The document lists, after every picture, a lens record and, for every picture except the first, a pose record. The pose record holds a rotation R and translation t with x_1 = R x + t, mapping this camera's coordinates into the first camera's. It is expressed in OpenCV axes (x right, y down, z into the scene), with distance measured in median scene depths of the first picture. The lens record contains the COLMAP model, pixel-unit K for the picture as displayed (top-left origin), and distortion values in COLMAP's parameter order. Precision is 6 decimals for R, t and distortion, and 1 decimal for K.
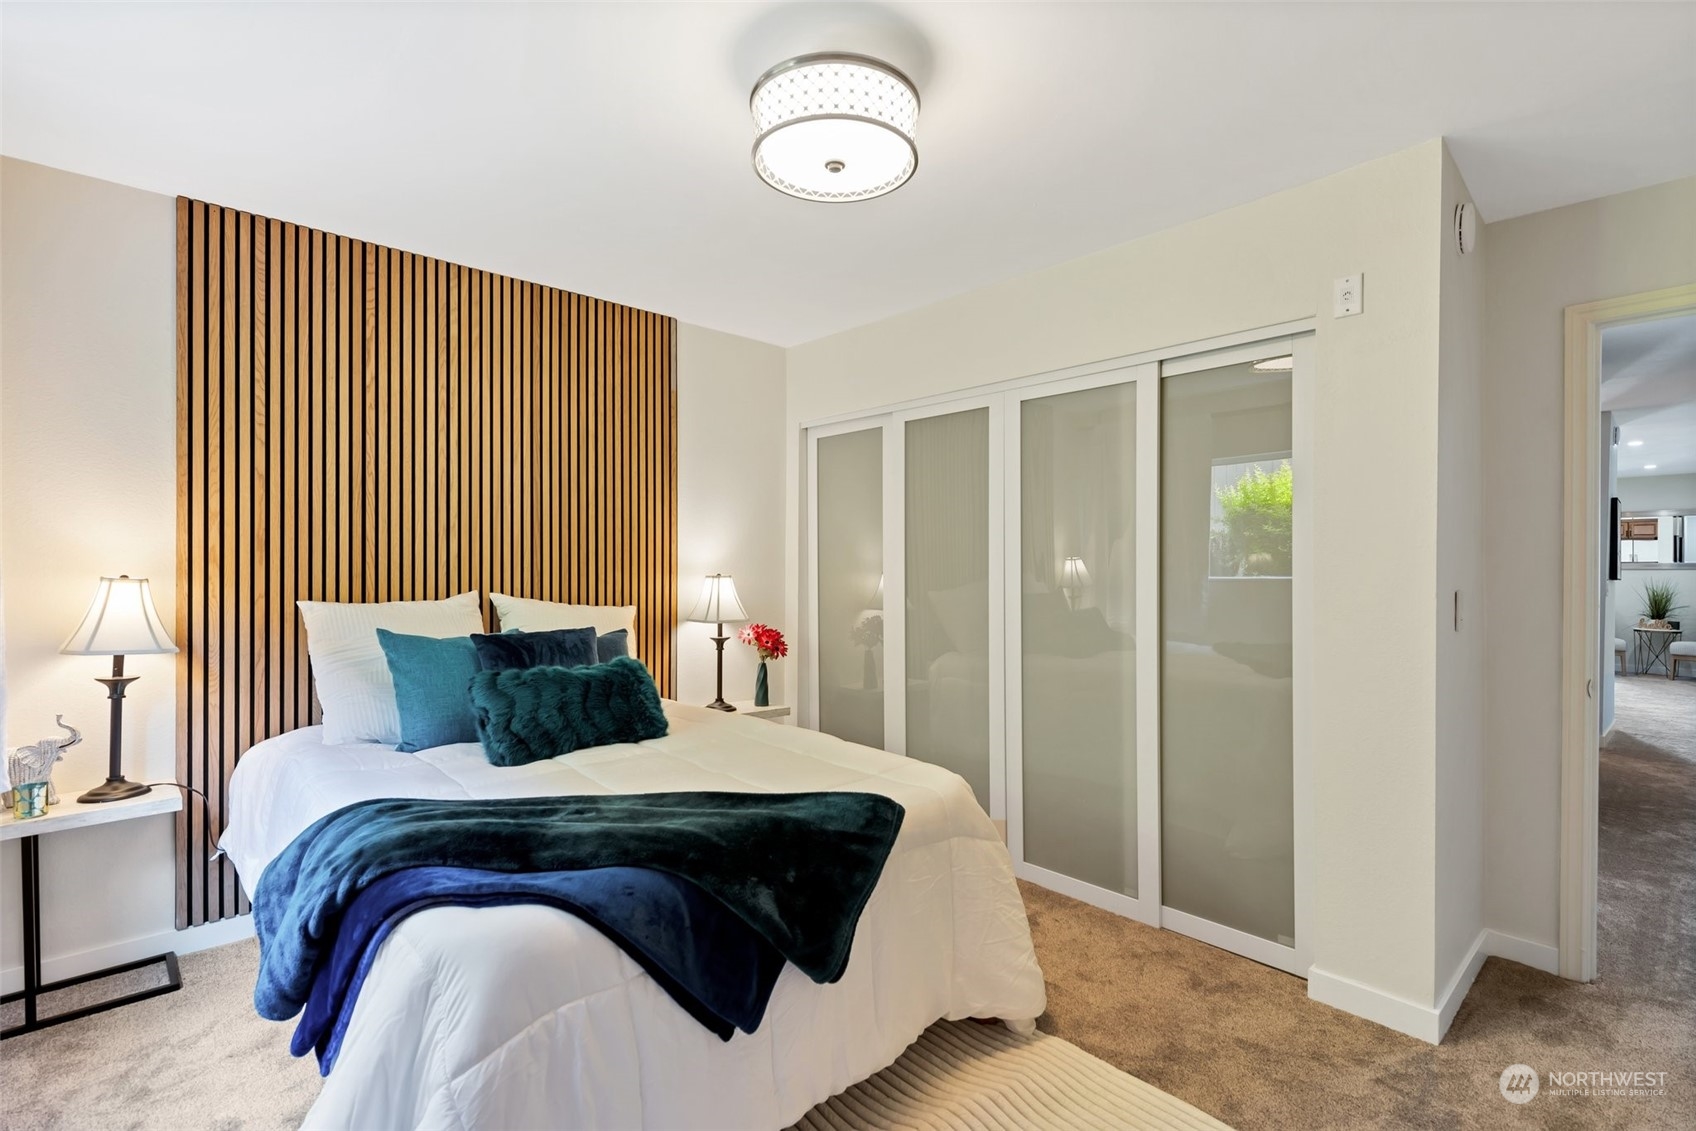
lens RADIAL K [[797.9, 0, 860.0], [0, 797.9, 557.4], [0, 0, 1]] dist [0.026385, 0.000758]
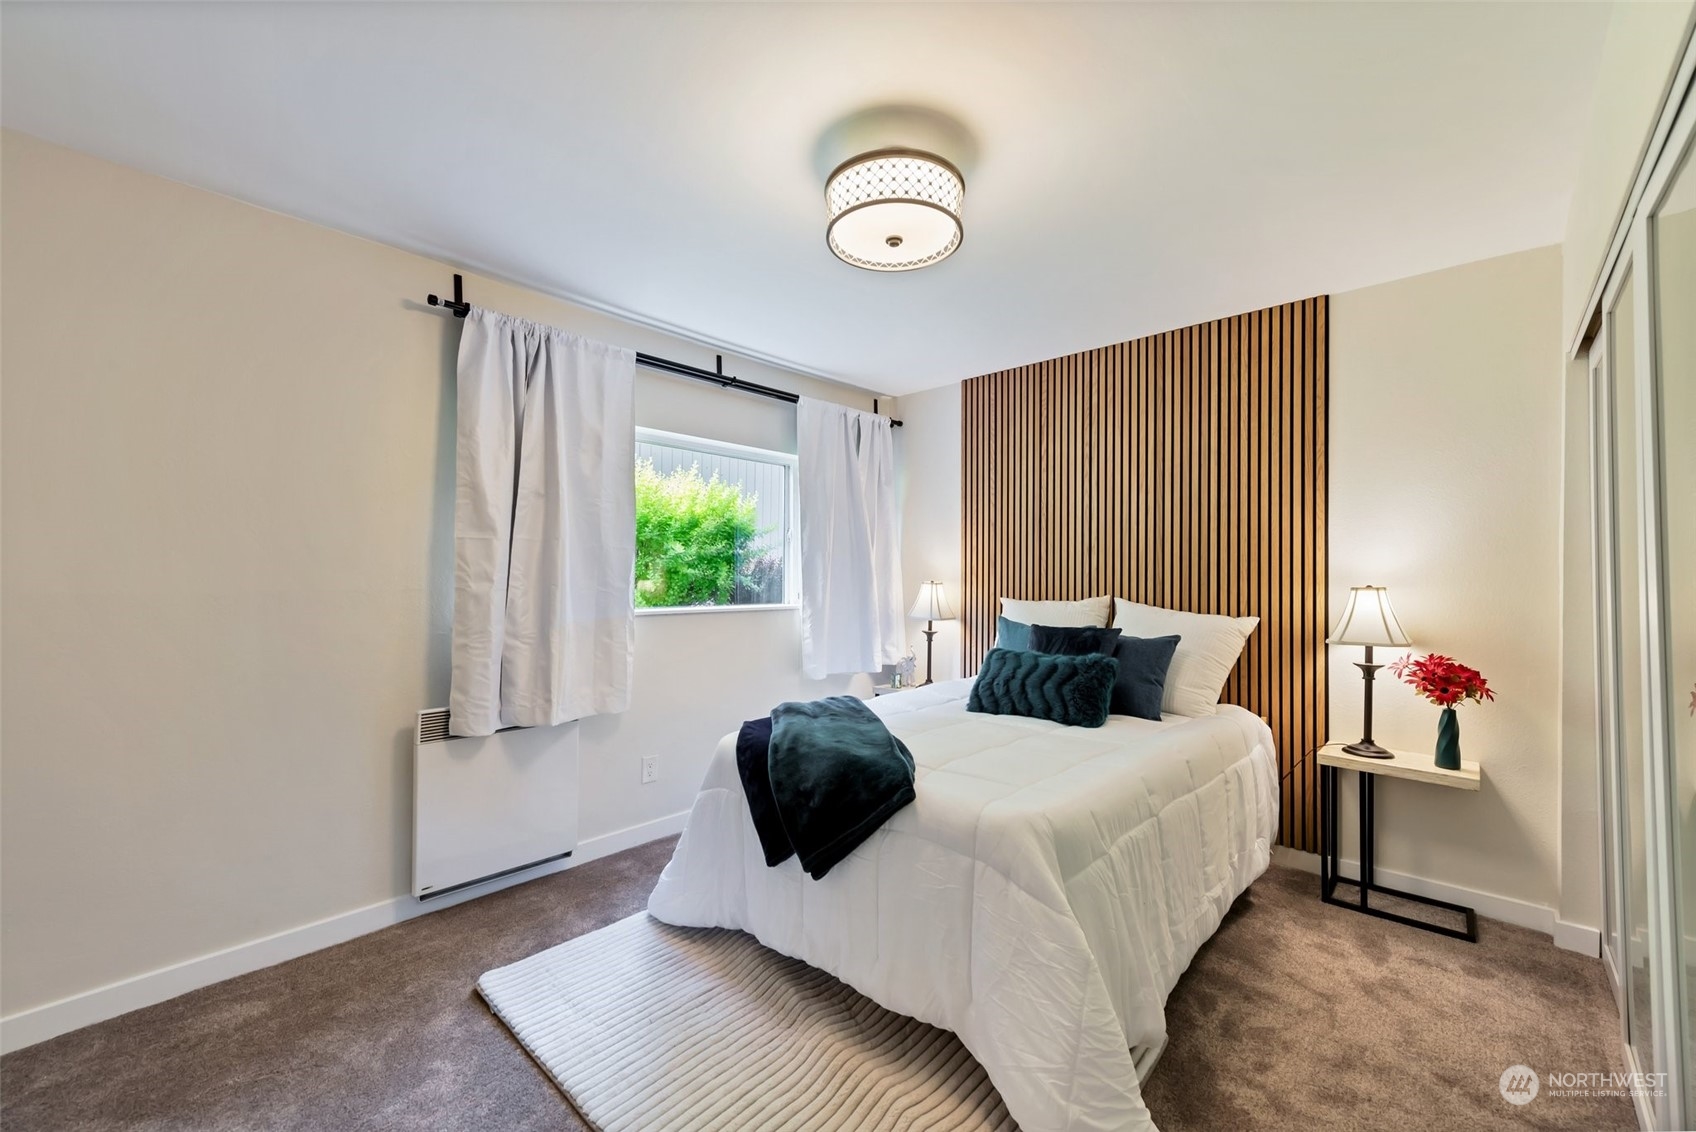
lens RADIAL K [[677.6, 0, 859.1], [0, 677.6, 578.5], [0, 0, 1]] dist [0.015285, 0.000044]
pose [[0.077736, 0.001699, -0.996973, 0.554790], [0.008138, 0.999964, 0.002339, 0.008045], [0.996941, -0.008295, 0.077720, 0.493630]]
